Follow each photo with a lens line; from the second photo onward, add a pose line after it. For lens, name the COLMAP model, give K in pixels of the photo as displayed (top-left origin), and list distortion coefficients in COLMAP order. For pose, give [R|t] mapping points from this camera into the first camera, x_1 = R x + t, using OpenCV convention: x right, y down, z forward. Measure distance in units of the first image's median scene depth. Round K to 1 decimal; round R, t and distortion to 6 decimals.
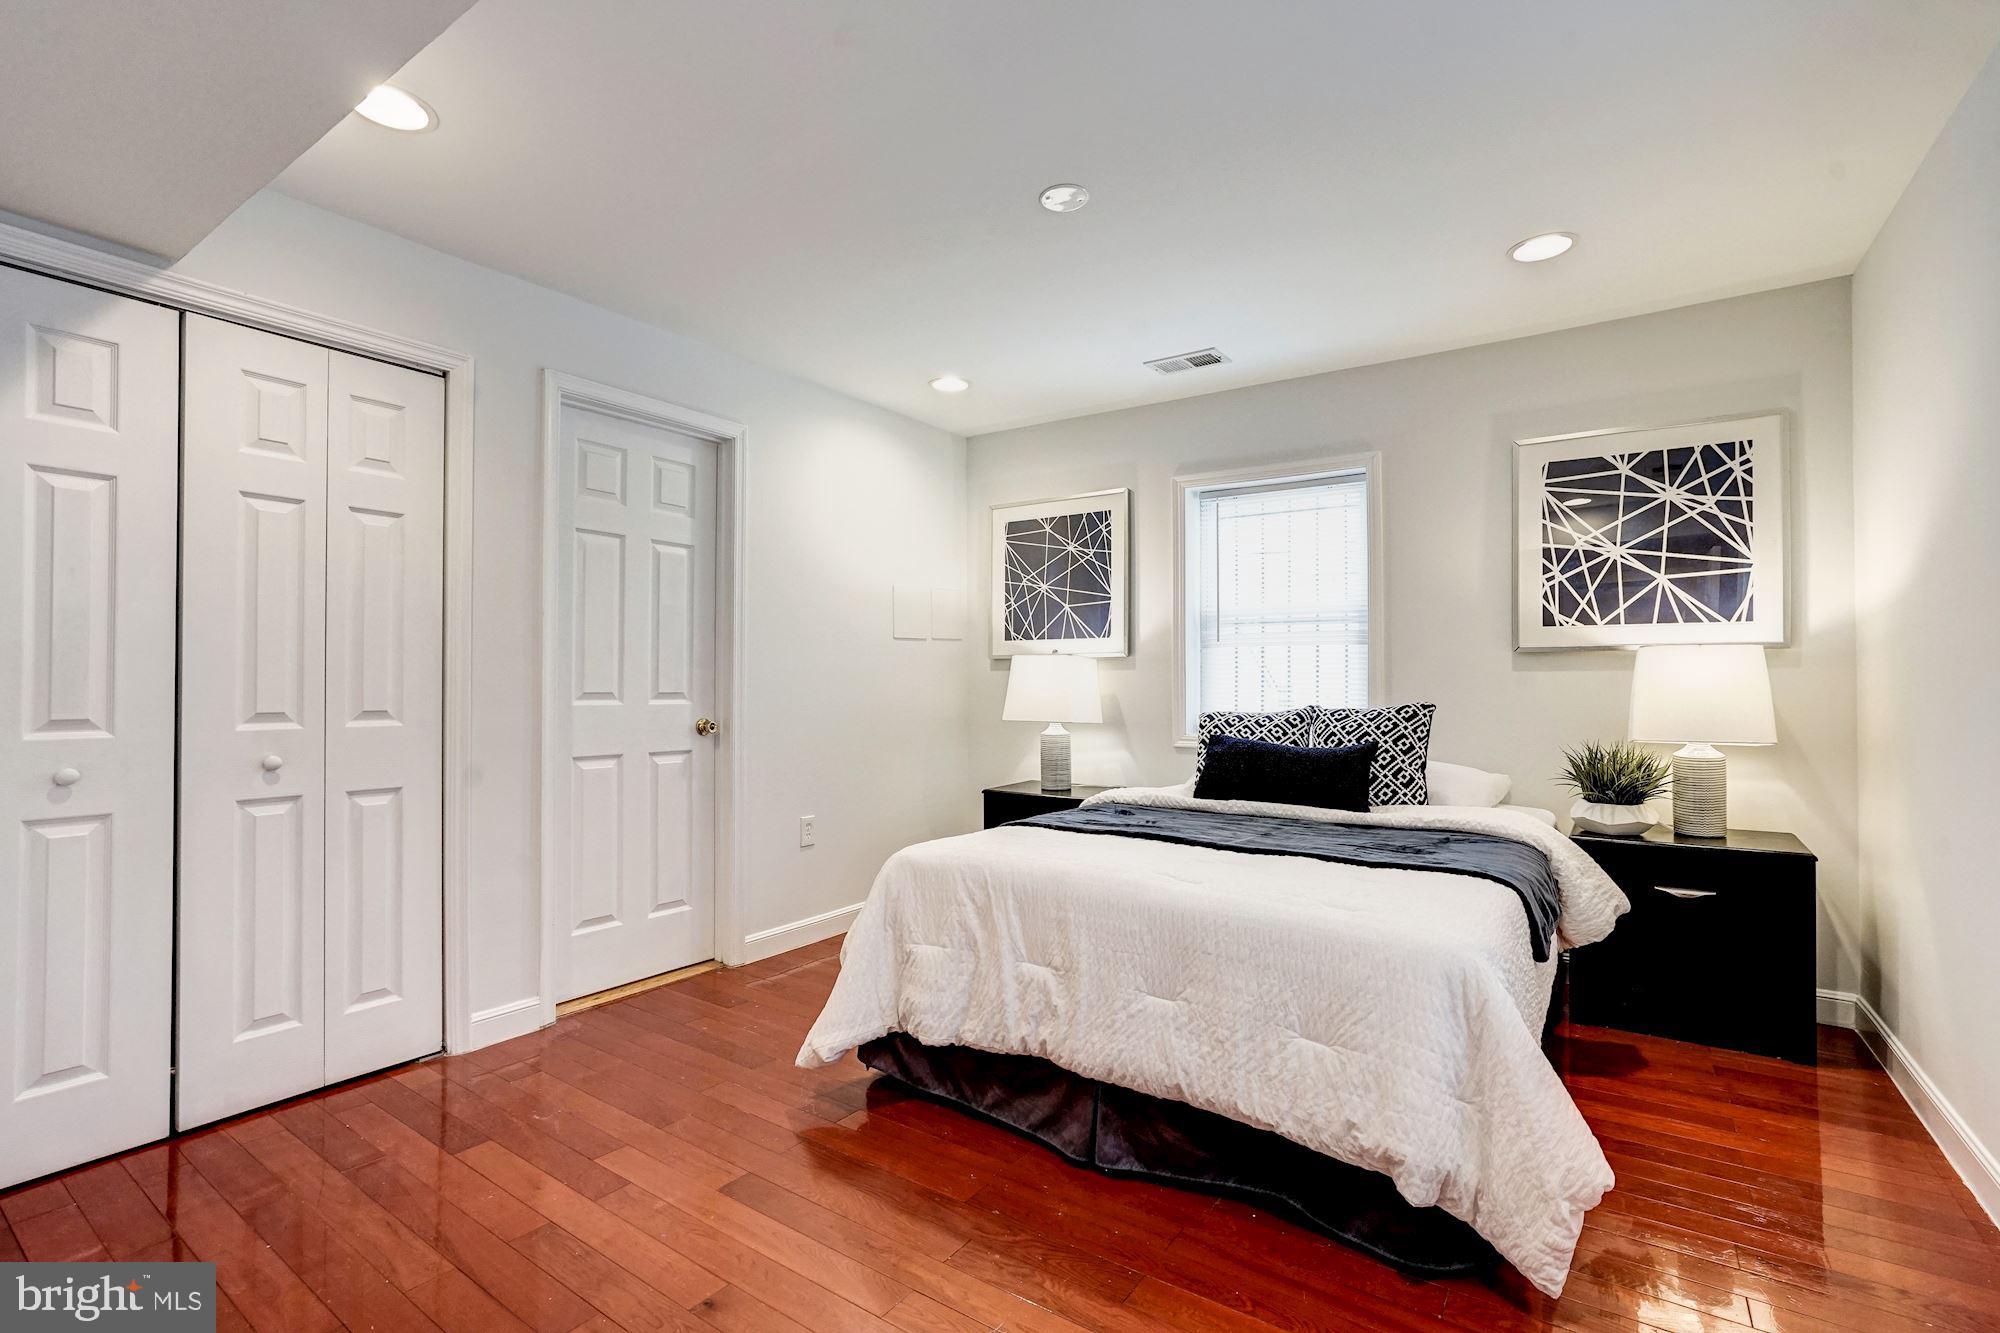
lens RADIAL K [[910.7, 0, 996.5], [0, 910.7, 673.5], [0, 0, 1]] dist [-0.051260, 0.028003]
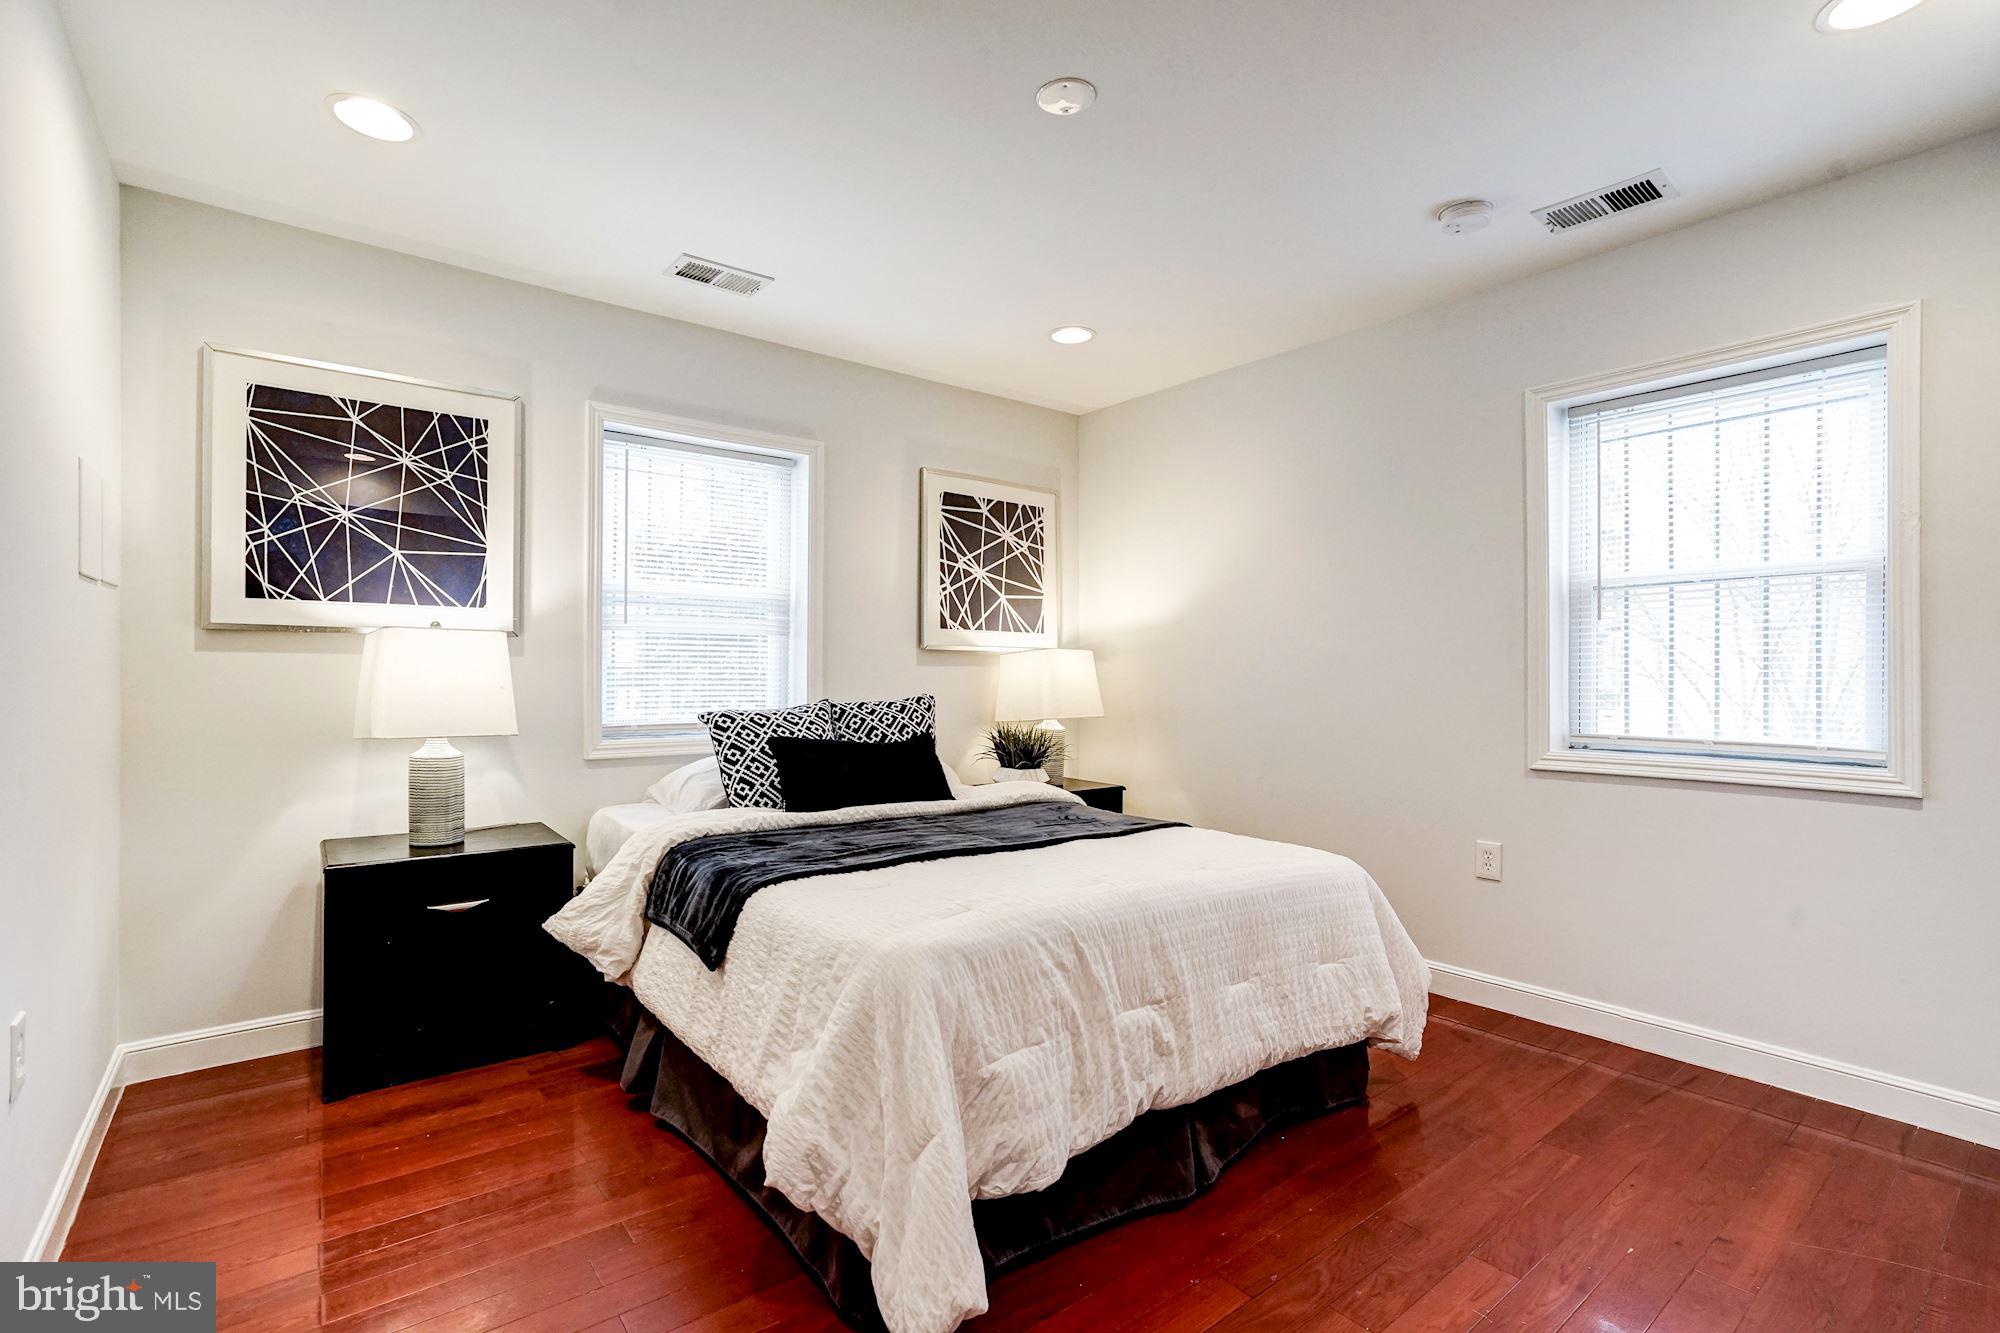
lens RADIAL K [[910.7, 0, 996.5], [0, 910.7, 673.5], [0, 0, 1]] dist [-0.051260, 0.028003]
pose [[0.295886, 0.003628, 0.955217, -0.541463], [-0.011447, 0.999934, -0.000252, 0.006838], [-0.955155, -0.010860, 0.295908, 0.593230]]
